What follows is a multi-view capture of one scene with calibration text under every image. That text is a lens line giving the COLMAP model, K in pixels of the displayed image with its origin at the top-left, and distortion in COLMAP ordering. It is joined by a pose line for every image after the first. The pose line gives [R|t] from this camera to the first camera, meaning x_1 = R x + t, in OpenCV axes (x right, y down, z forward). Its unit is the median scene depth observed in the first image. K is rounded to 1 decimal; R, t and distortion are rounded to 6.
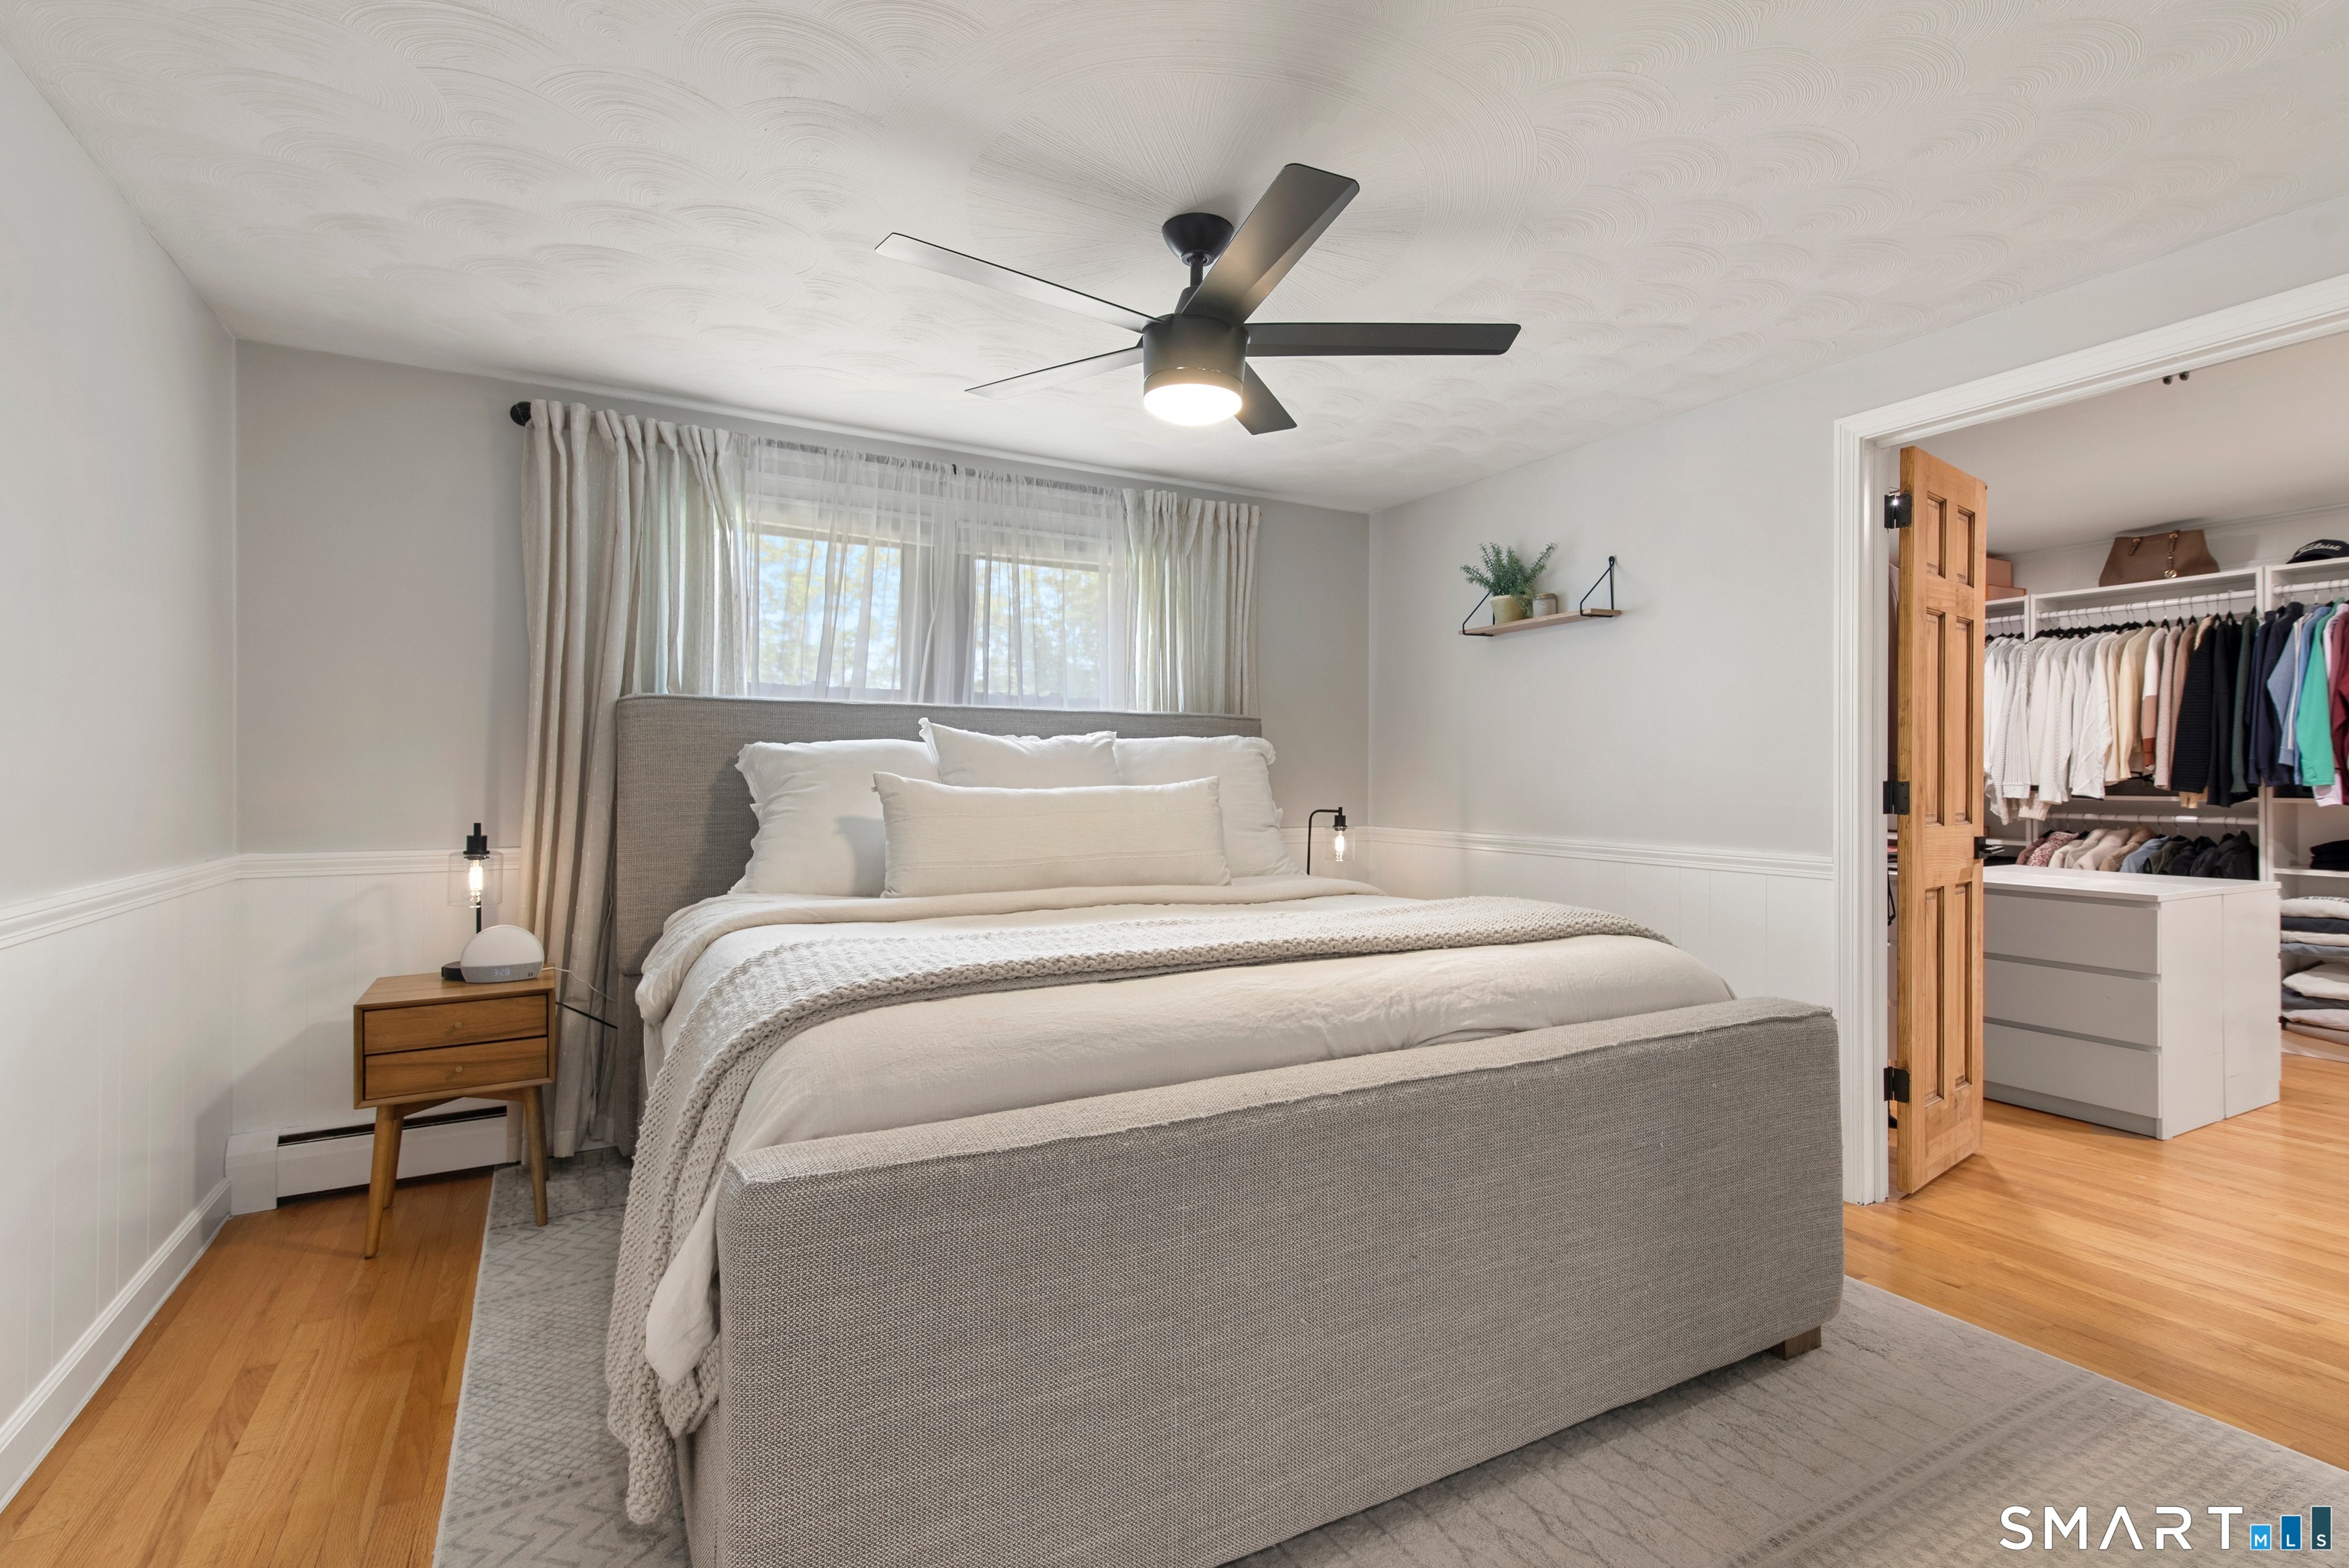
lens RADIAL K [[1060.2, 0, 1198.7], [0, 1060.2, 770.7], [0, 0, 1]] dist [0.020614, -0.001390]
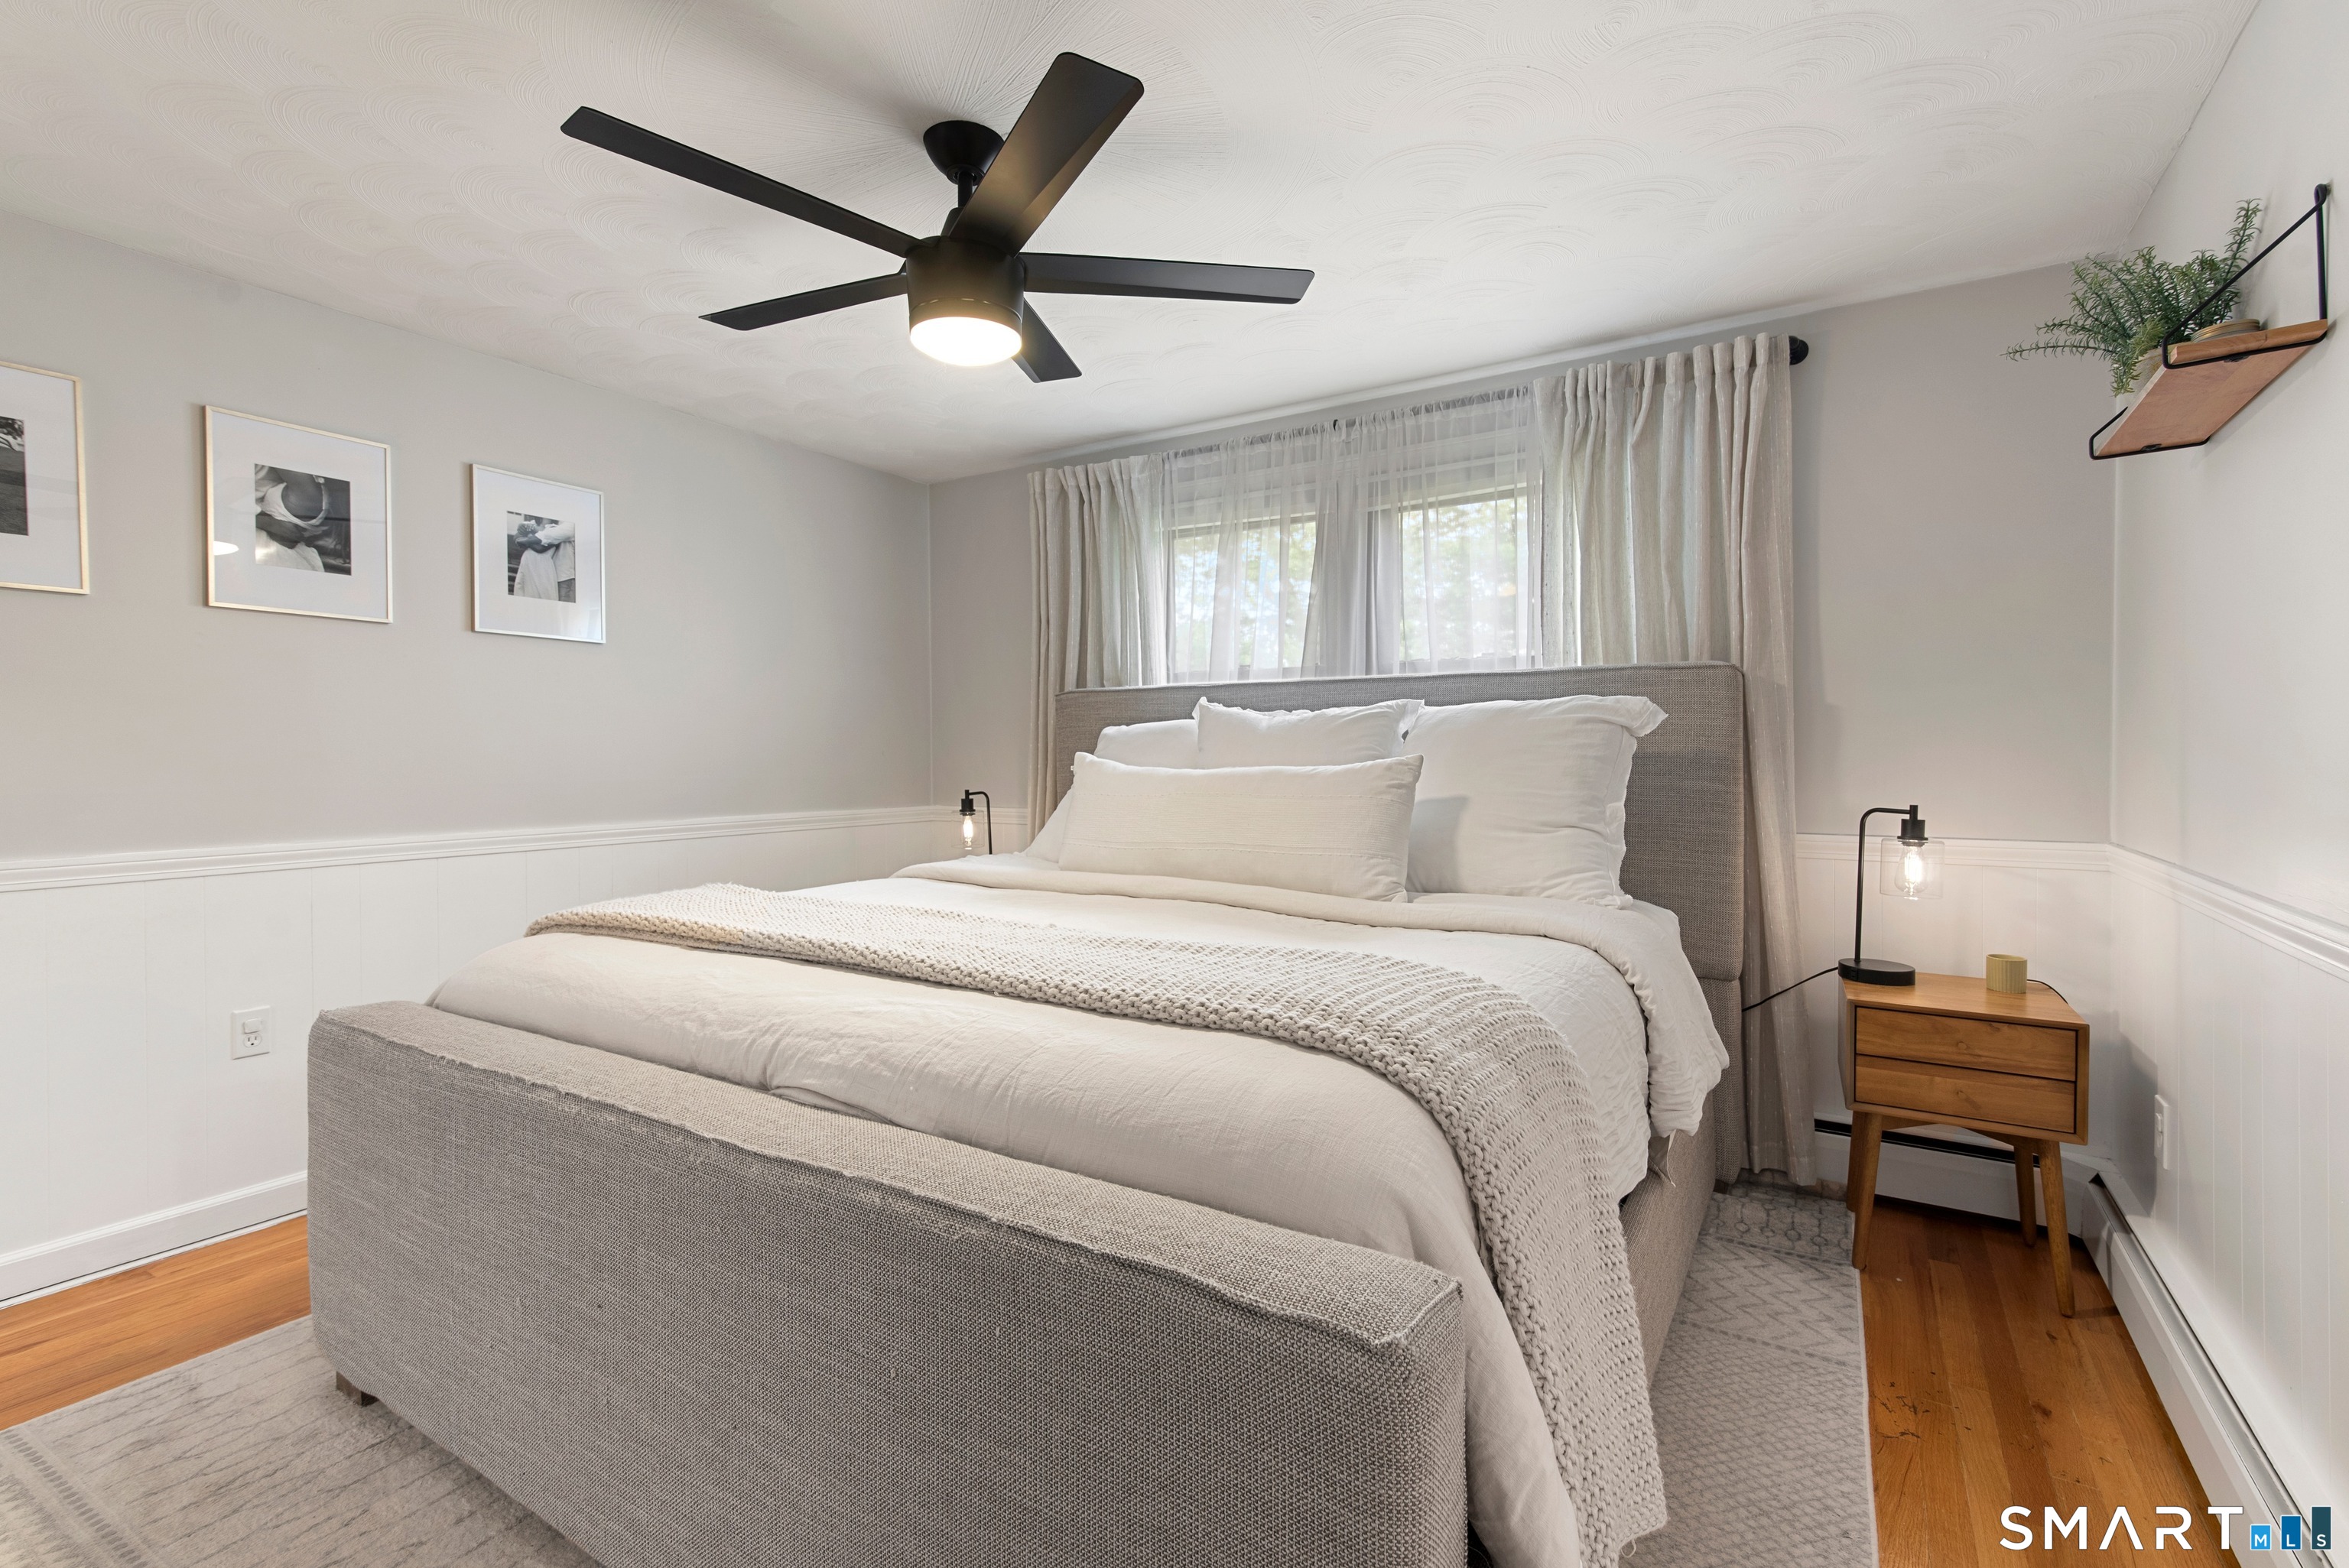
lens RADIAL K [[1060.2, 0, 1171.0], [0, 1060.2, 747.6], [0, 0, 1]] dist [0.020614, -0.001390]
pose [[0.484333, -0.010241, -0.874824, 0.487251], [0.010375, 0.999928, -0.005961, 0.002744], [0.874822, -0.006189, 0.484405, 0.400123]]
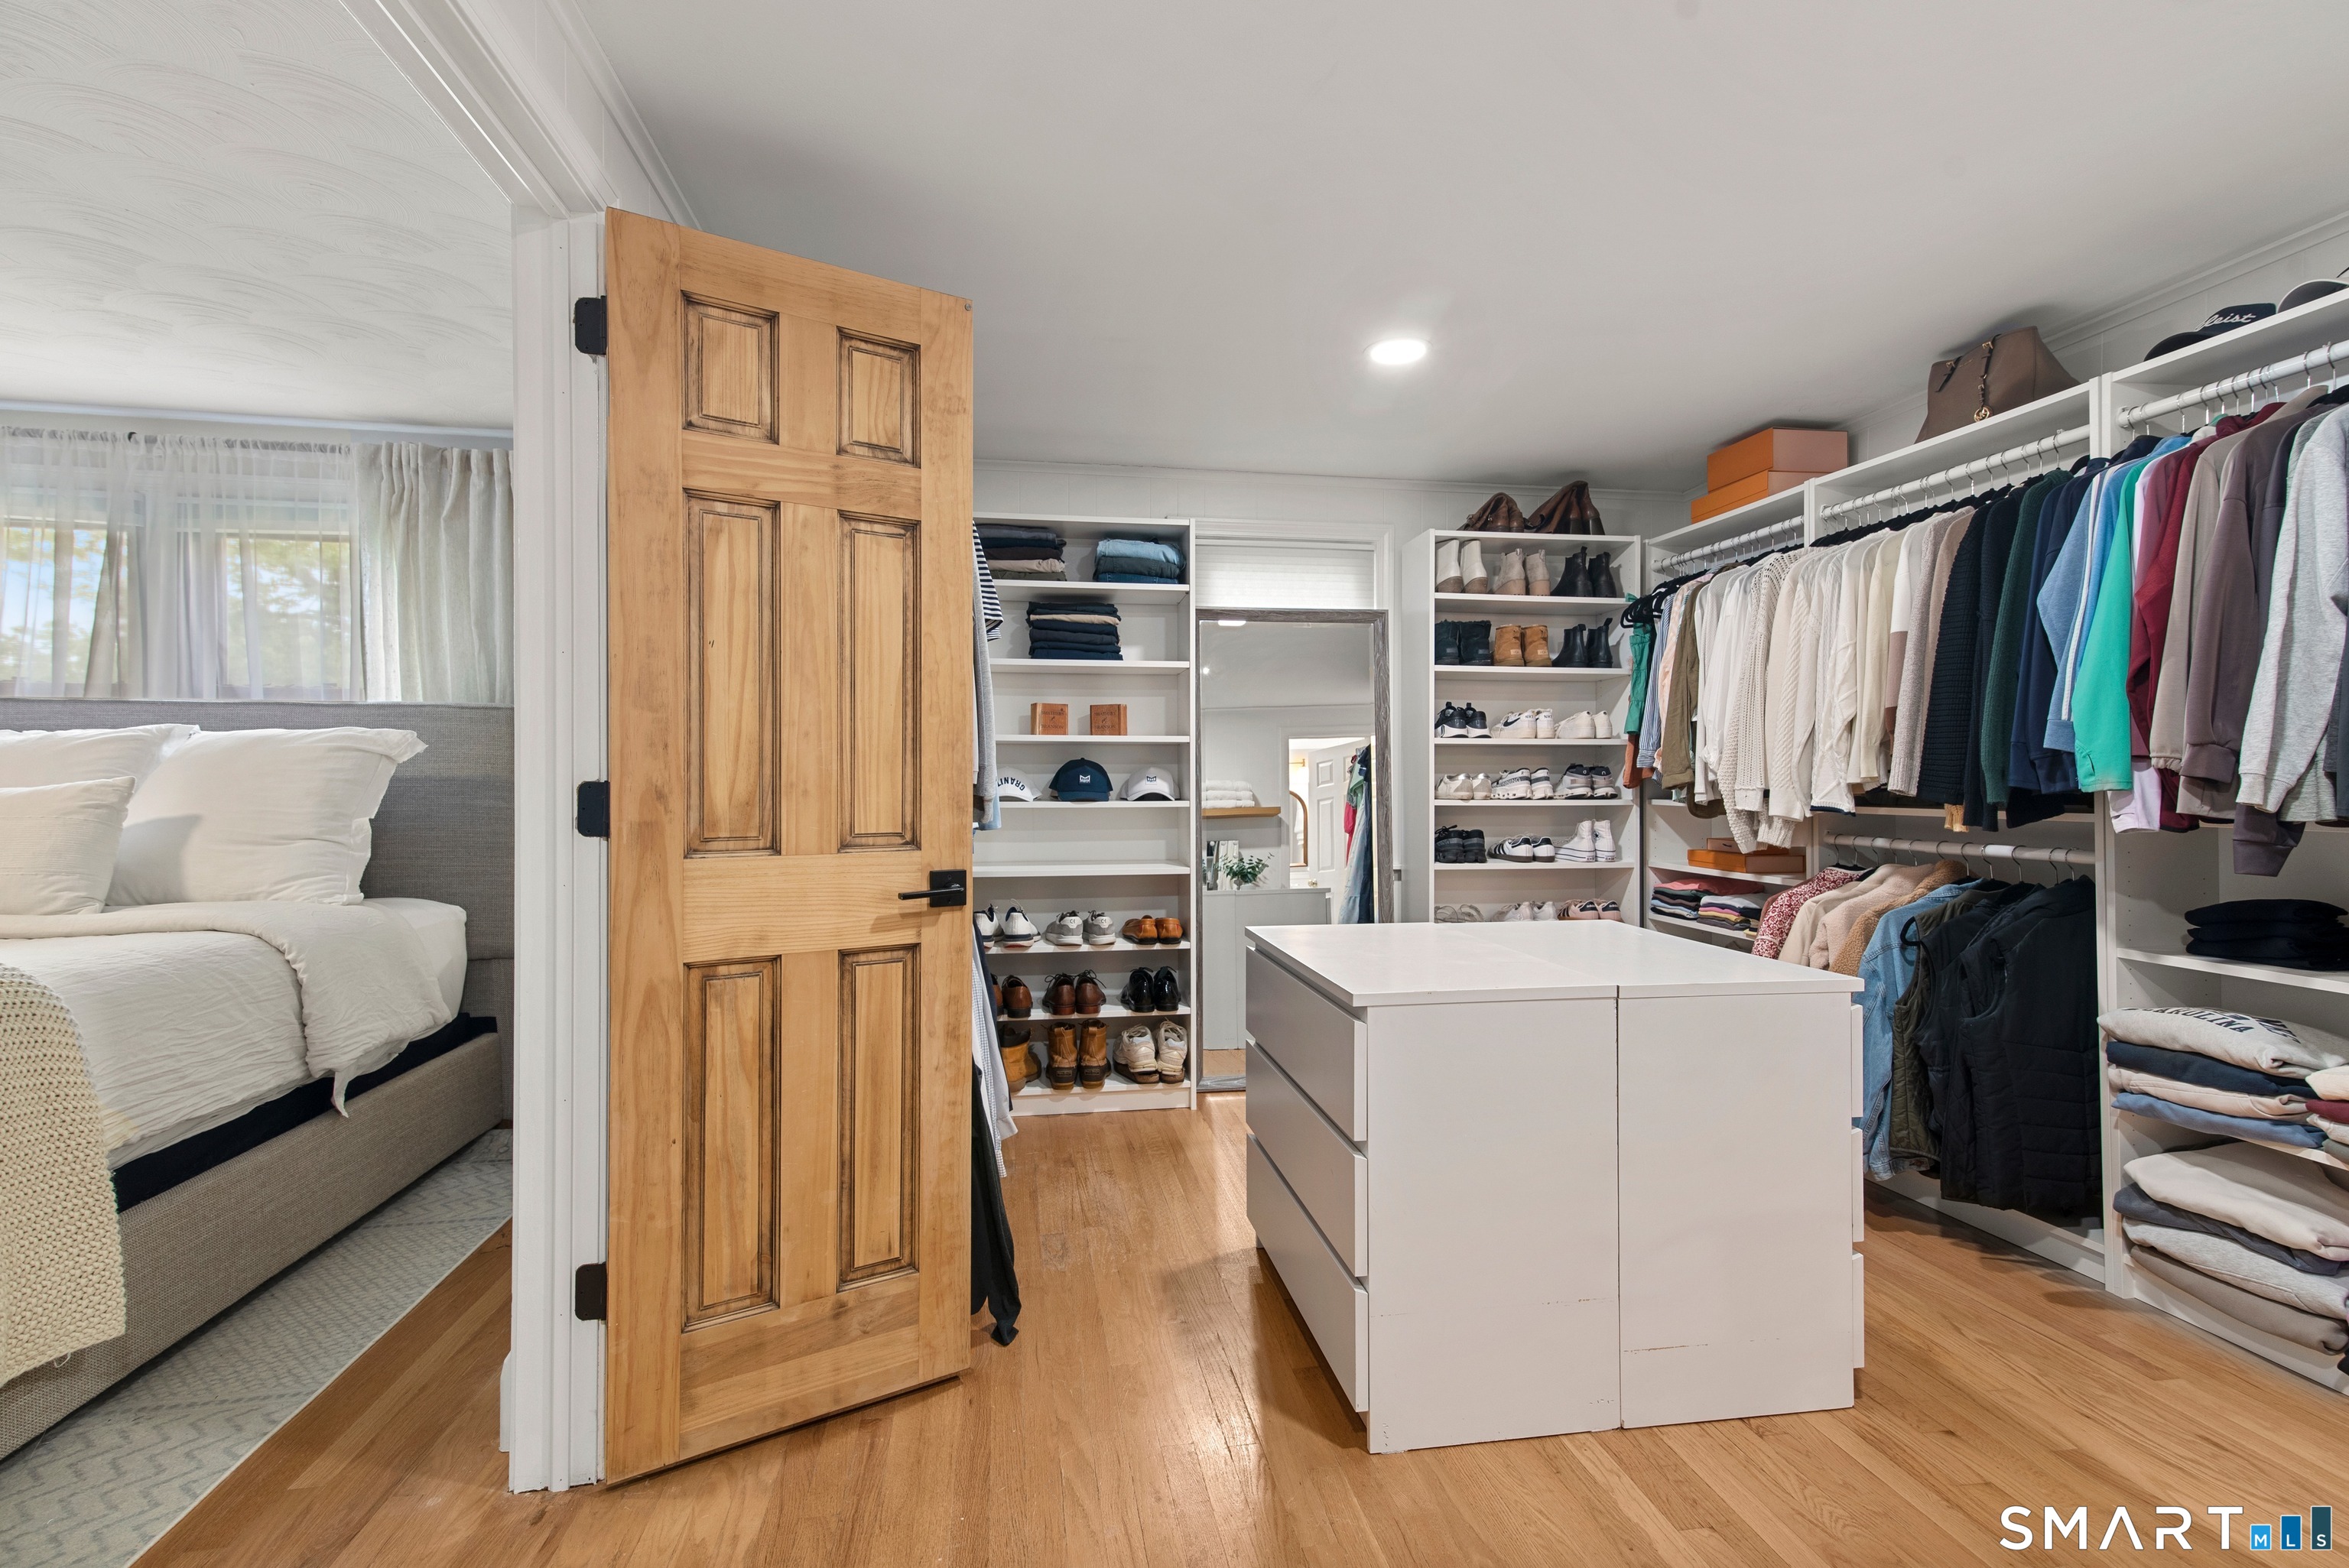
lens RADIAL K [[1060.2, 0, 1169.4], [0, 1060.2, 775.5], [0, 0, 1]] dist [0.020614, -0.001390]
pose [[0.941256, -0.002499, -0.337683, 0.865249], [0.002838, 0.999996, 0.000510, 0.005500], [0.337681, -0.001439, 0.941260, 0.411371]]
